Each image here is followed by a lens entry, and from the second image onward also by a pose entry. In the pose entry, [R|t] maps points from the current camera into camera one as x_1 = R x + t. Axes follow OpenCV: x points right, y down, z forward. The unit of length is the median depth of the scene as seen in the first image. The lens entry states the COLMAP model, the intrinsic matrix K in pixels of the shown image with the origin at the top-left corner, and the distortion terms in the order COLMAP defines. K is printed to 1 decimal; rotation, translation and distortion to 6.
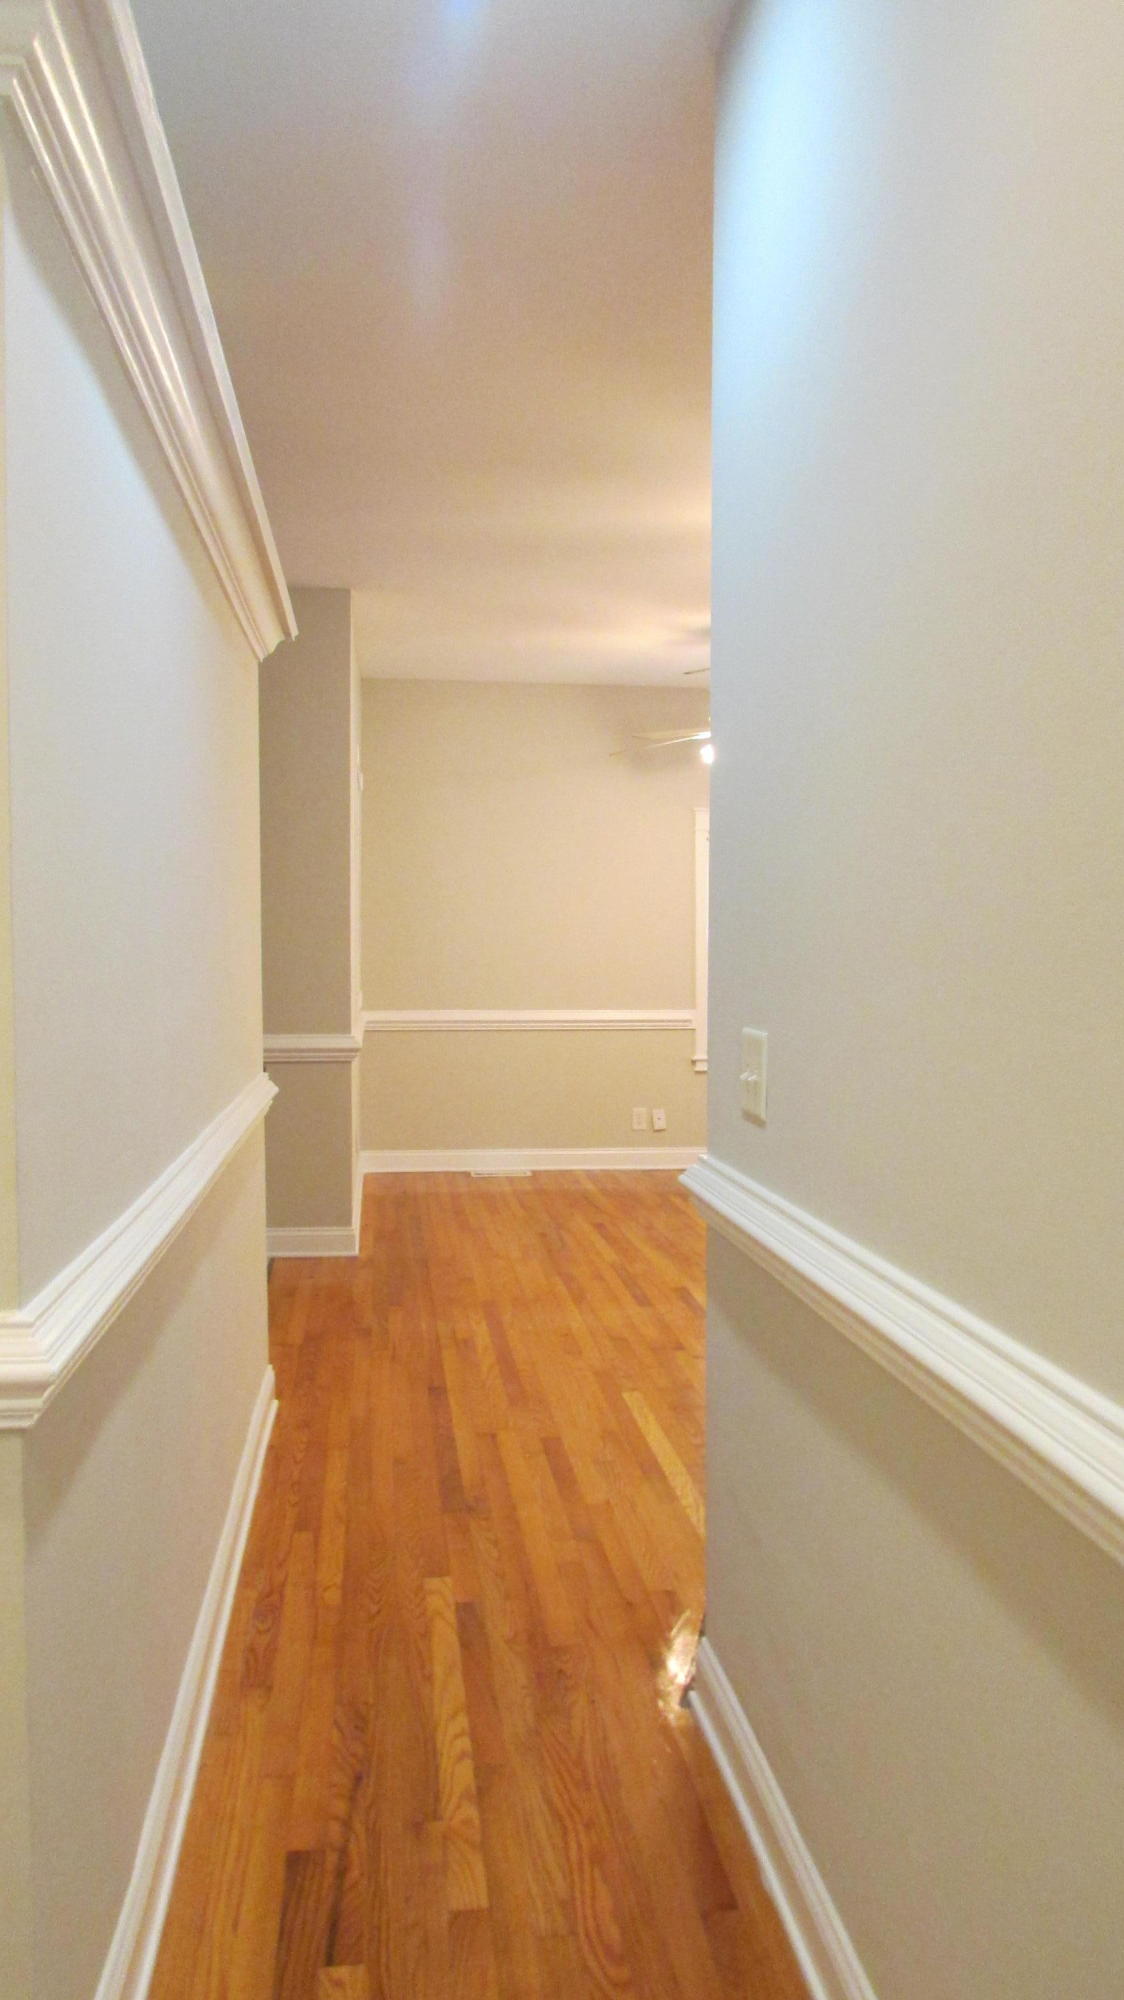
lens RADIAL K [[1433.3, 0, 561.5], [0, 1433.3, 991.9], [0, 0, 1]] dist [-0.024693, 0.009272]
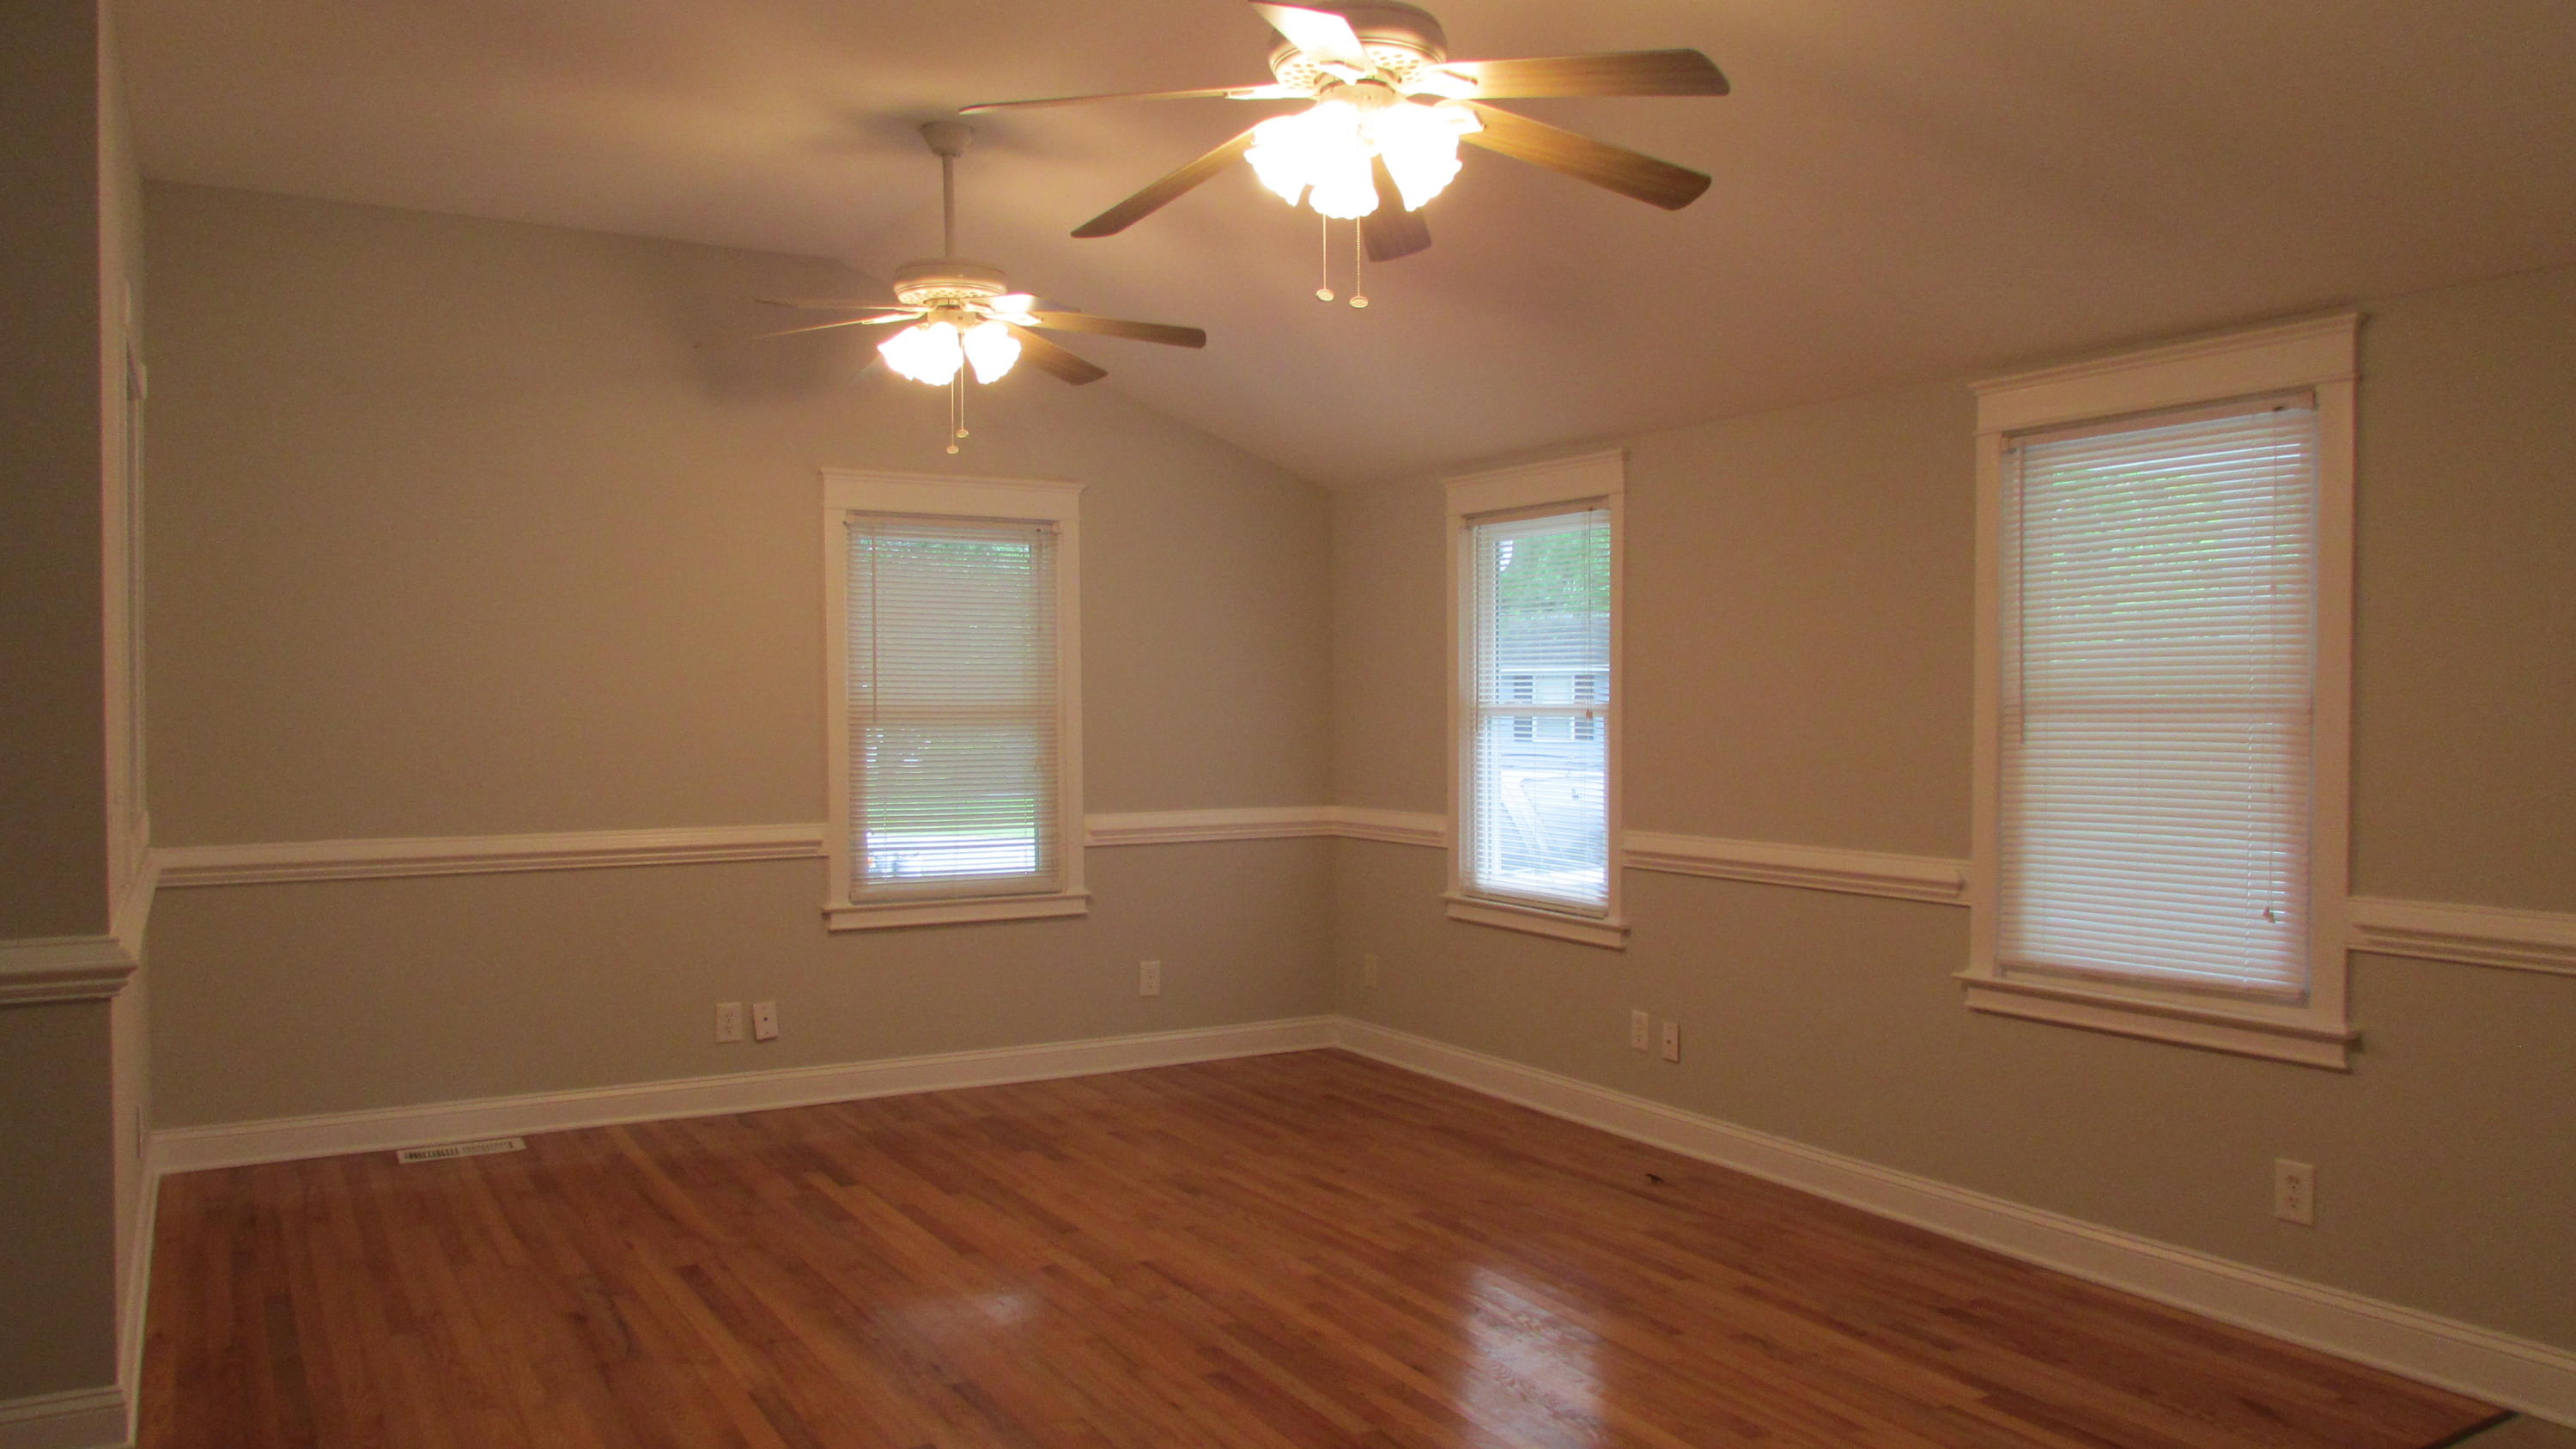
lens RADIAL K [[1846.3, 0, 1294.8], [0, 1846.3, 711.6], [0, 0, 1]] dist [-0.024693, 0.009272]
pose [[0.916537, -0.005747, 0.399909, -0.030715], [0.014646, 0.999708, -0.019202, -0.015311], [-0.399682, 0.023457, 0.916354, 0.266662]]
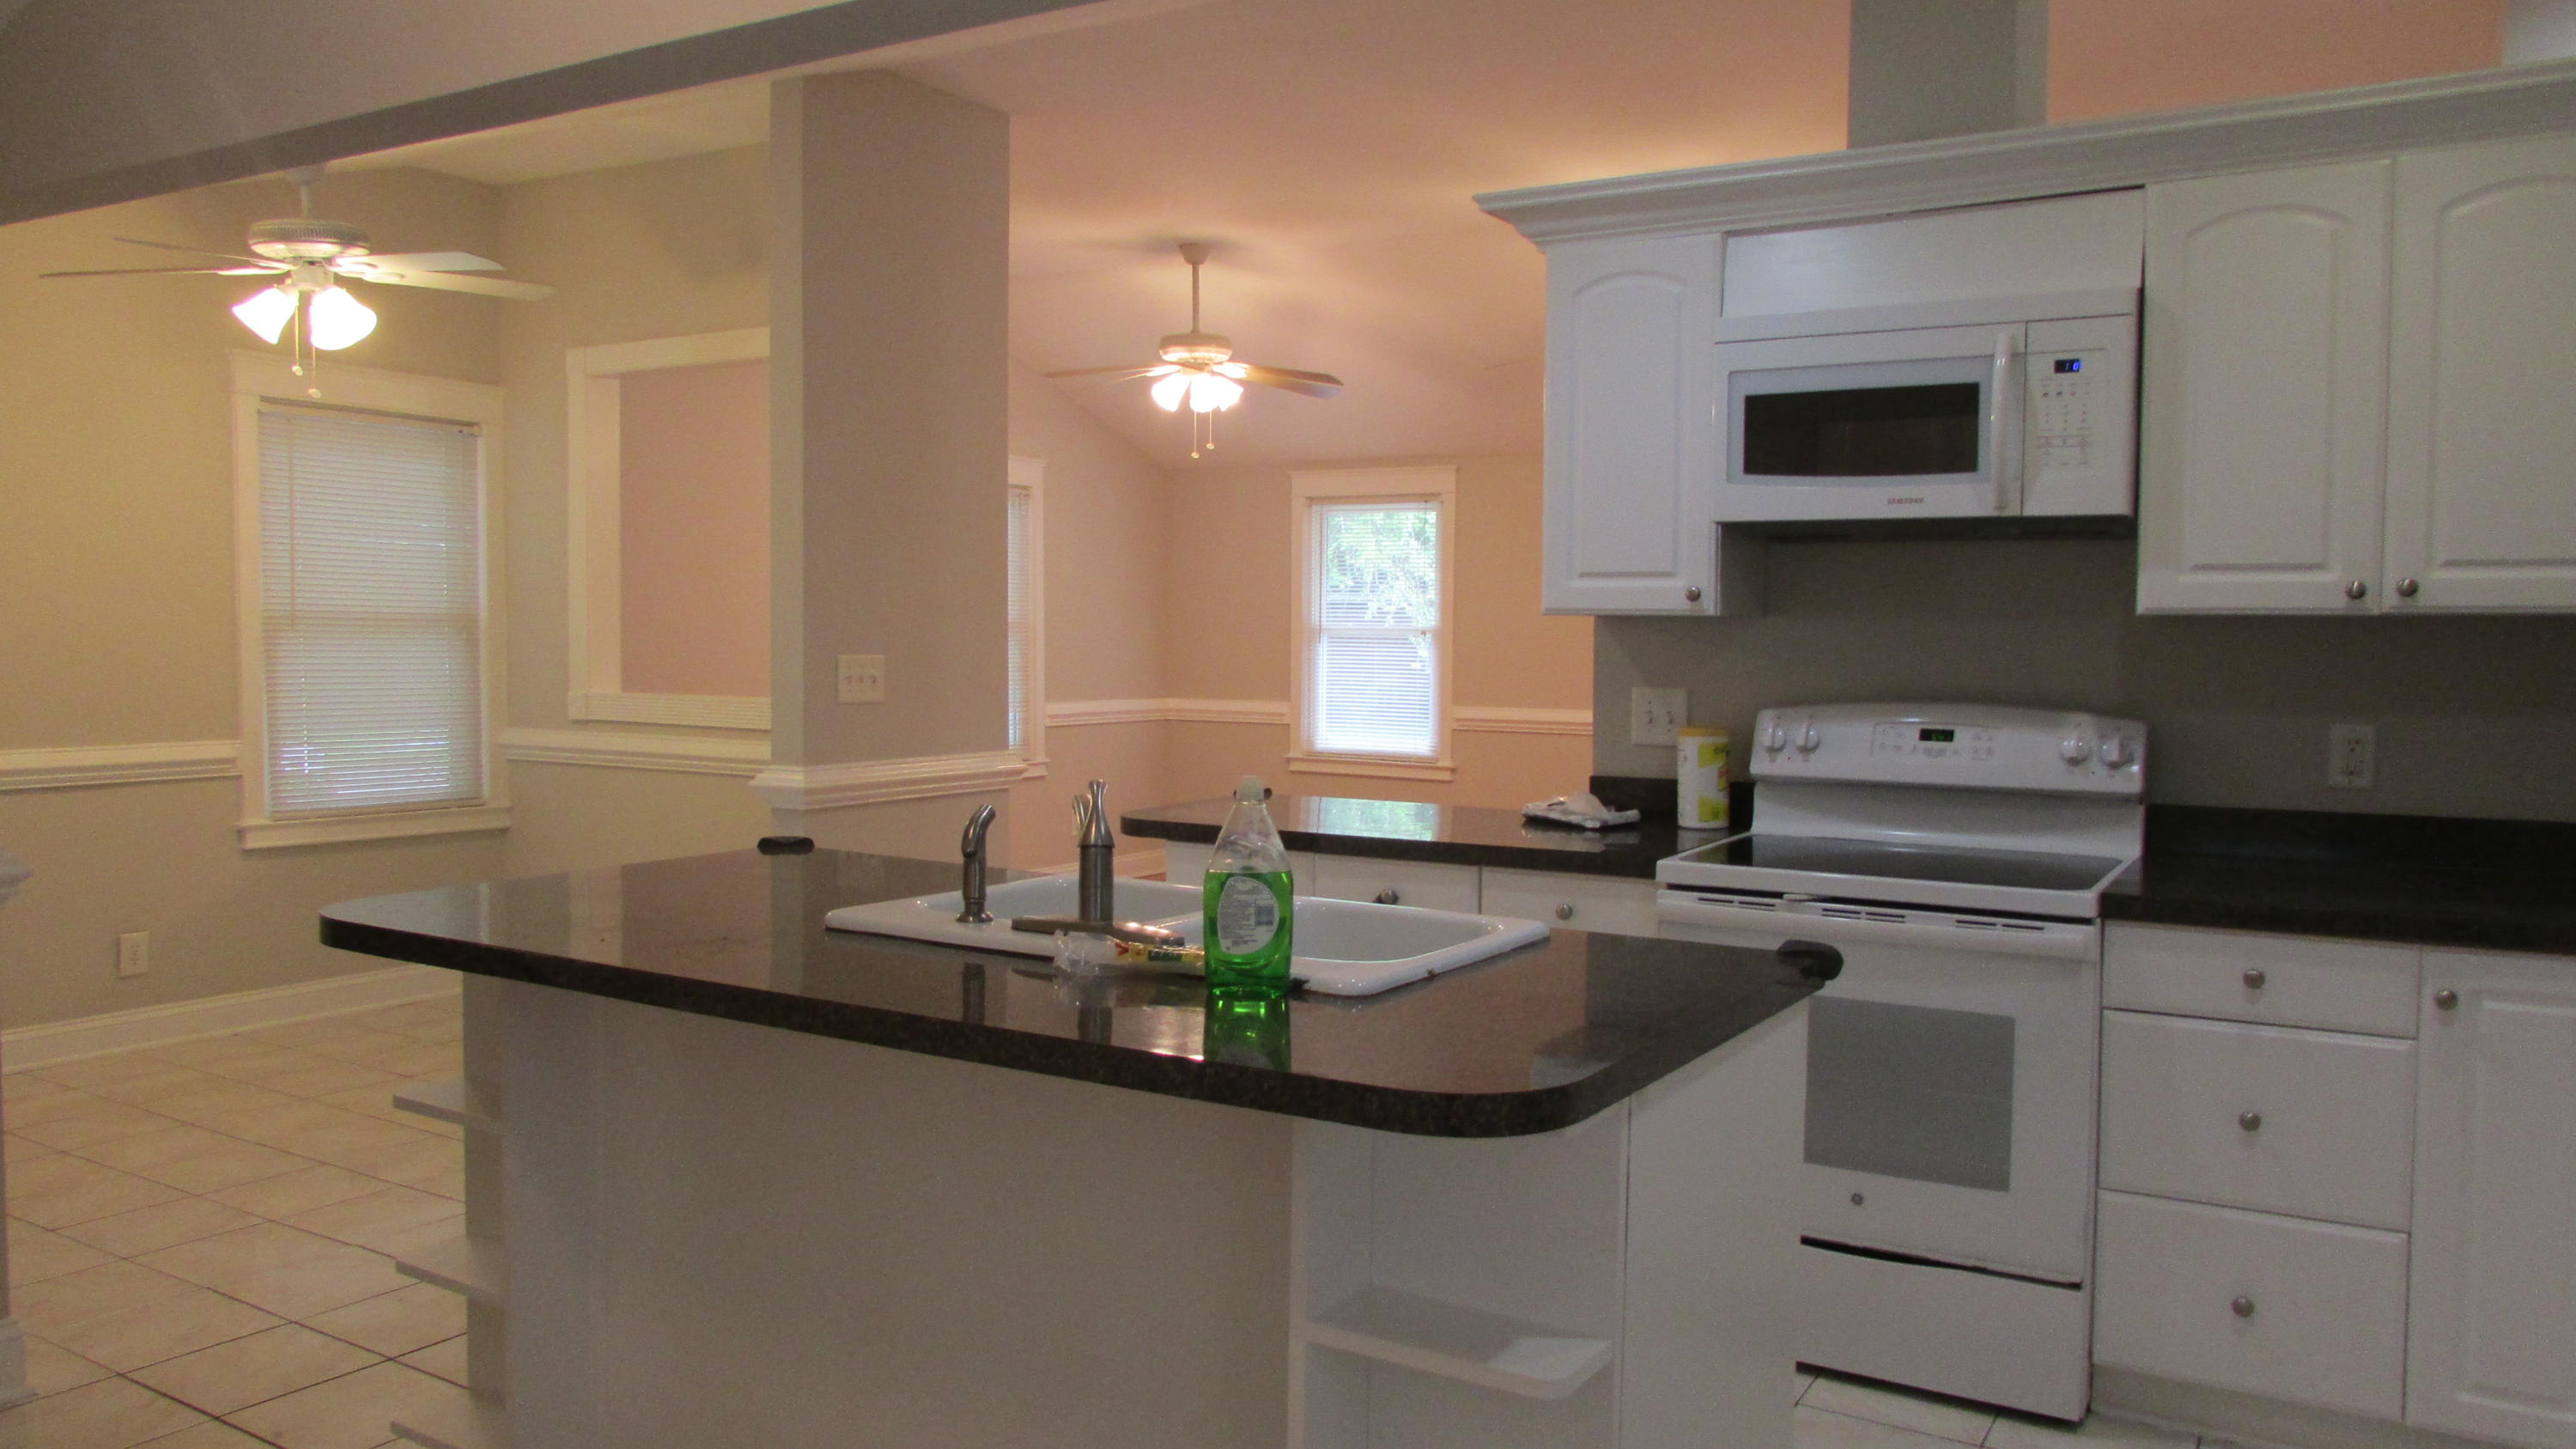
lens RADIAL K [[1846.3, 0, 1274.8], [0, 1846.3, 722.4], [0, 0, 1]] dist [-0.024693, 0.009272]
pose [[0.628255, -0.031918, 0.777353, -0.577364], [0.010646, 0.999417, 0.032433, -0.009703], [-0.777935, -0.012100, 0.628228, 0.242993]]
